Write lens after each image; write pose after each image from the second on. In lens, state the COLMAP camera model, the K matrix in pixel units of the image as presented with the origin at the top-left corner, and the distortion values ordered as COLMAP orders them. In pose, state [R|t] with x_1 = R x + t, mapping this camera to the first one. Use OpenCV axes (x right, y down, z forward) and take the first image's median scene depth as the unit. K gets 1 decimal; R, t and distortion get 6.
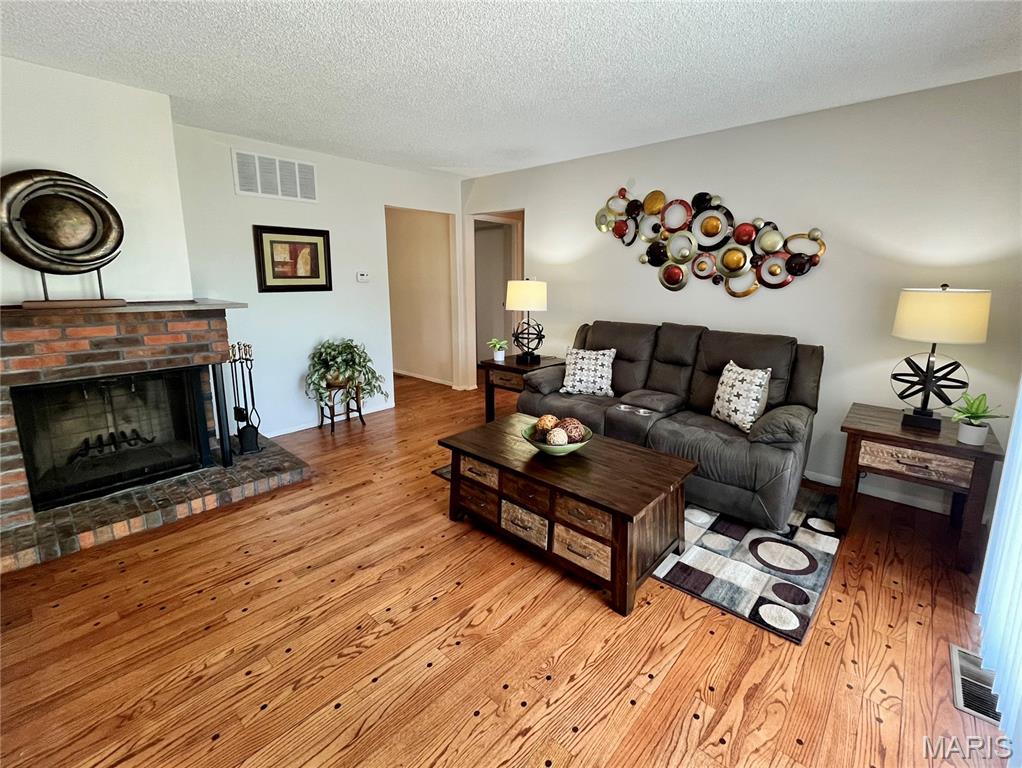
lens RADIAL K [[447.3, 0, 529.2], [0, 447.3, 356.1], [0, 0, 1]] dist [-0.002839, -0.000552]
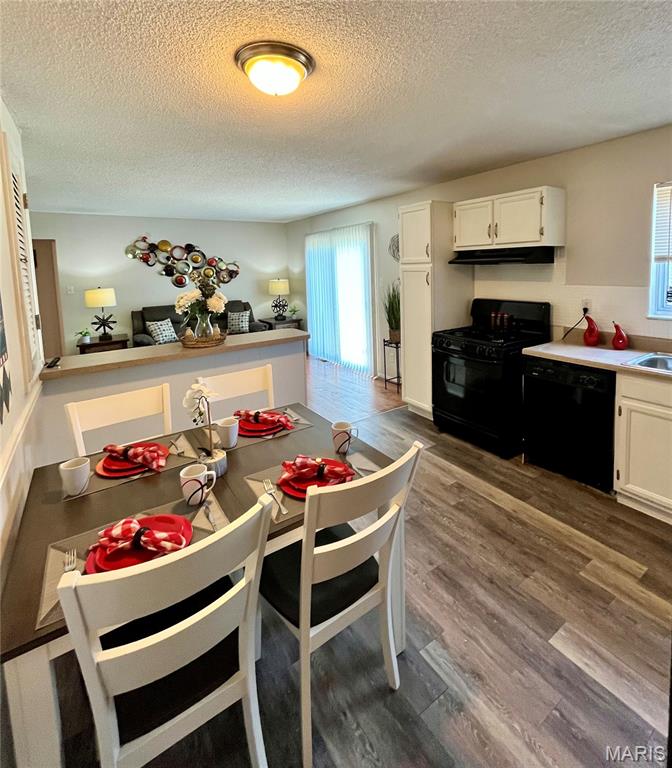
lens RADIAL K [[382.8, 0, 358.3], [0, 382.8, 300.6], [0, 0, 1]] dist [-0.002106, -0.000365]
pose [[0.234452, -0.099560, 0.967016, -1.610515], [0.200861, 0.978238, 0.052017, -0.017438], [-0.951150, 0.182040, 0.249348, -0.299676]]
